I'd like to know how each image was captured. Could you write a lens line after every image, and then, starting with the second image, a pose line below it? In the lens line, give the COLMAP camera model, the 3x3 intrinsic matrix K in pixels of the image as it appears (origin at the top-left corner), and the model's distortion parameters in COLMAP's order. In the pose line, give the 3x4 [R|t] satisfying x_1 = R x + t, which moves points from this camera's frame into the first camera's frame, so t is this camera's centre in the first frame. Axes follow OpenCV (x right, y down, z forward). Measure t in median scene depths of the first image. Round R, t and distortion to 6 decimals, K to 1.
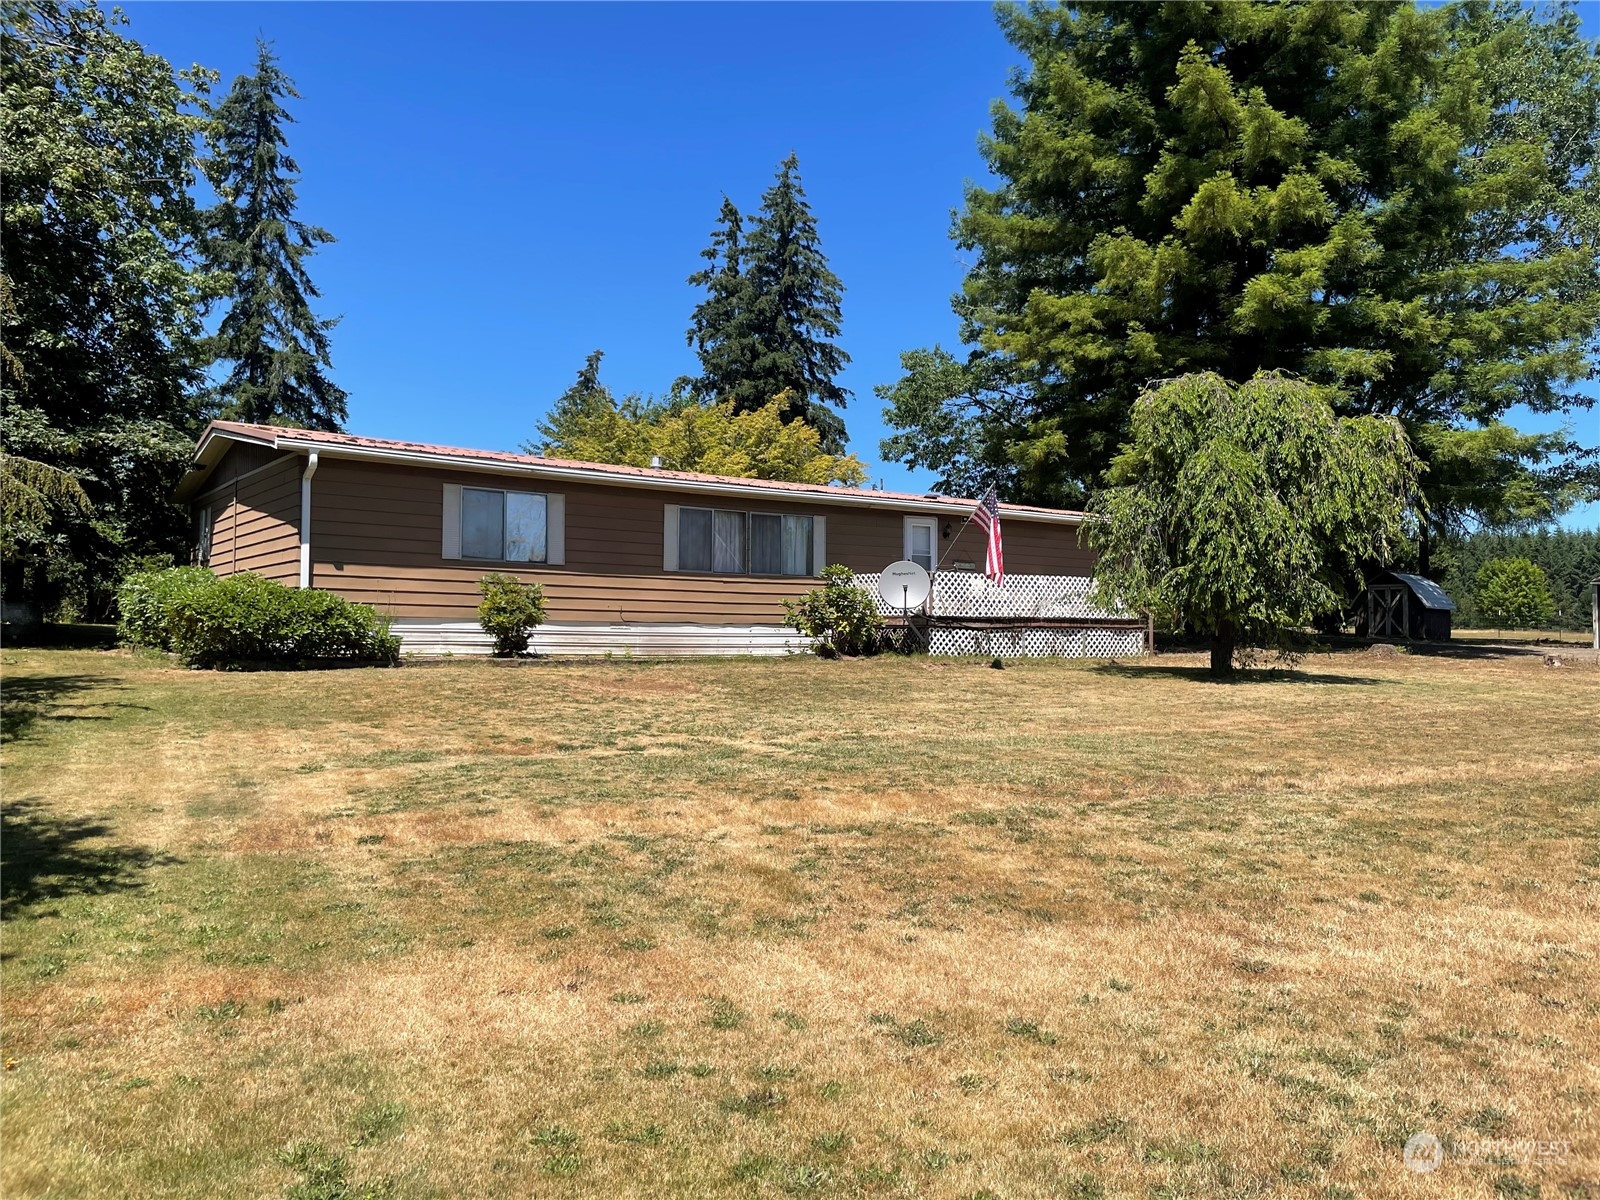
lens RADIAL K [[1303.1, 0, 800.0], [0, 1303.1, 600.0], [0, 0, 1]] dist [0.088356, -0.114430]
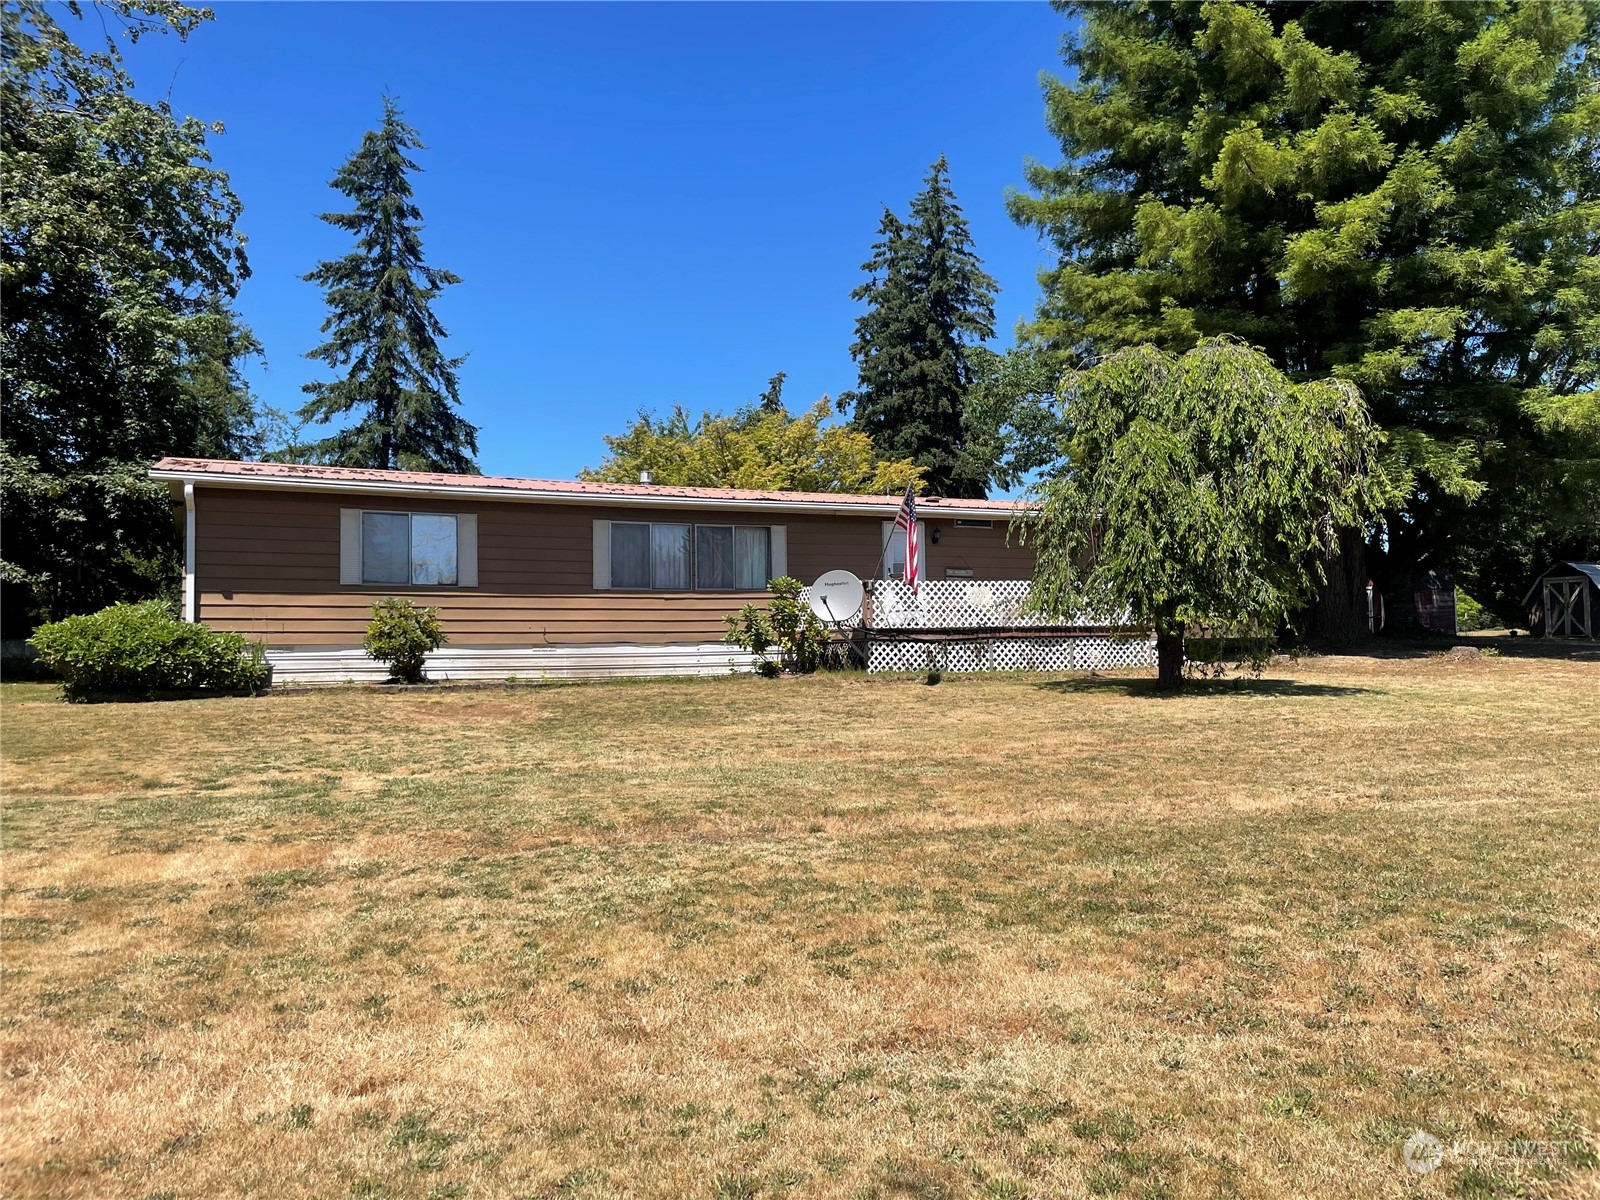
lens RADIAL K [[1303.1, 0, 800.0], [0, 1303.1, 600.0], [0, 0, 1]] dist [0.088356, -0.114430]
pose [[0.980534, -0.031290, -0.193842, 0.182580], [0.028764, 0.999461, -0.015835, 0.004052], [0.194233, 0.009951, 0.980905, 0.068633]]
